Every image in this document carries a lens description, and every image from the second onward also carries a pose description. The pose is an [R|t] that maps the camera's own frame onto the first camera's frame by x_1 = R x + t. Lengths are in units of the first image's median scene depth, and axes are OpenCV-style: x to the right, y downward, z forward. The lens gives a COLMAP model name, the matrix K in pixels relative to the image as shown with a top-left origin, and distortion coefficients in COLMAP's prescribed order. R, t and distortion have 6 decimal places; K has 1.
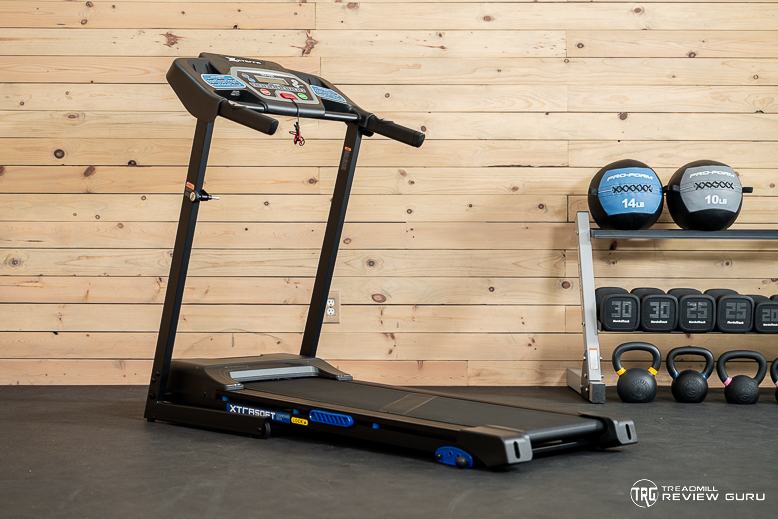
lens RADIAL K [[1377.0, 0, 390.1], [0, 1377.0, 253.5], [0, 0, 1]] dist [0.021962, 0.000000]
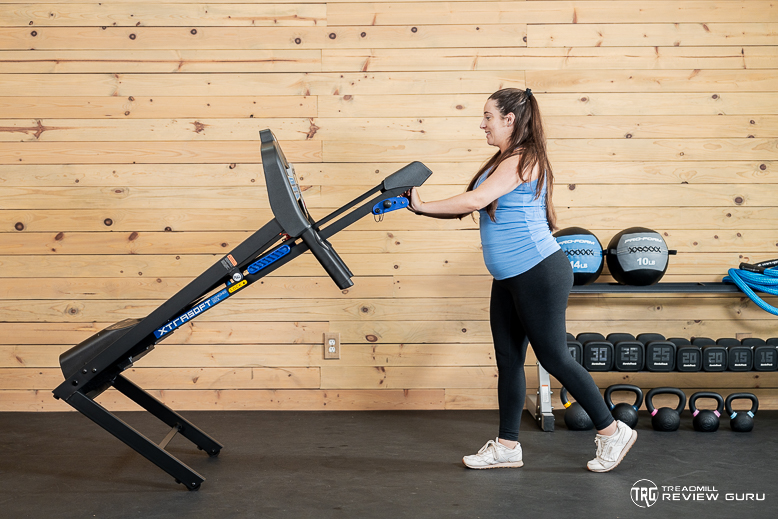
lens RADIAL K [[1227.0, 0, 381.4], [0, 1227.0, 265.5], [0, 0, 1]] dist [0.024872, 0.000000]
pose [[0.999911, -0.006948, -0.011376, 0.013347], [0.007293, 0.999506, 0.030577, -0.065244], [0.011158, -0.030657, 0.999468, -0.082862]]
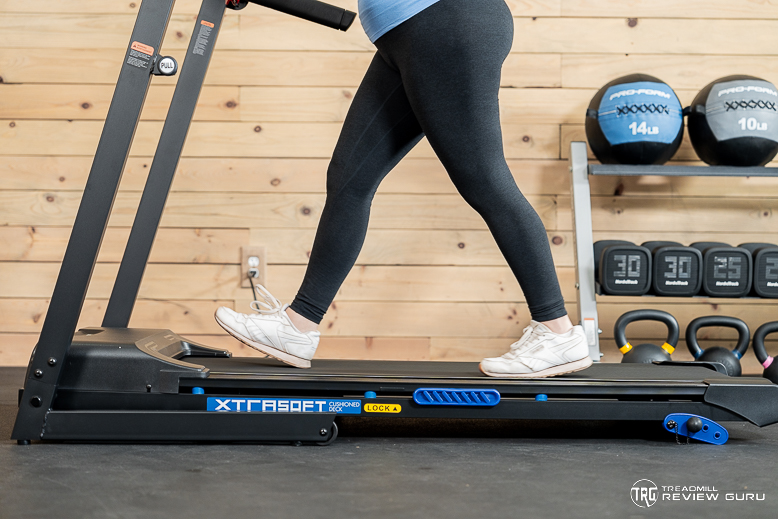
lens RADIAL K [[1426.9, 0, 395.9], [0, 1426.9, 260.3], [0, 0, 1]] dist [0.016723, 0.000000]
pose [[0.999980, 0.005660, -0.002848, 0.039300], [-0.005648, 0.999975, 0.004355, 0.031155], [0.002872, -0.004339, 0.999986, 0.196977]]
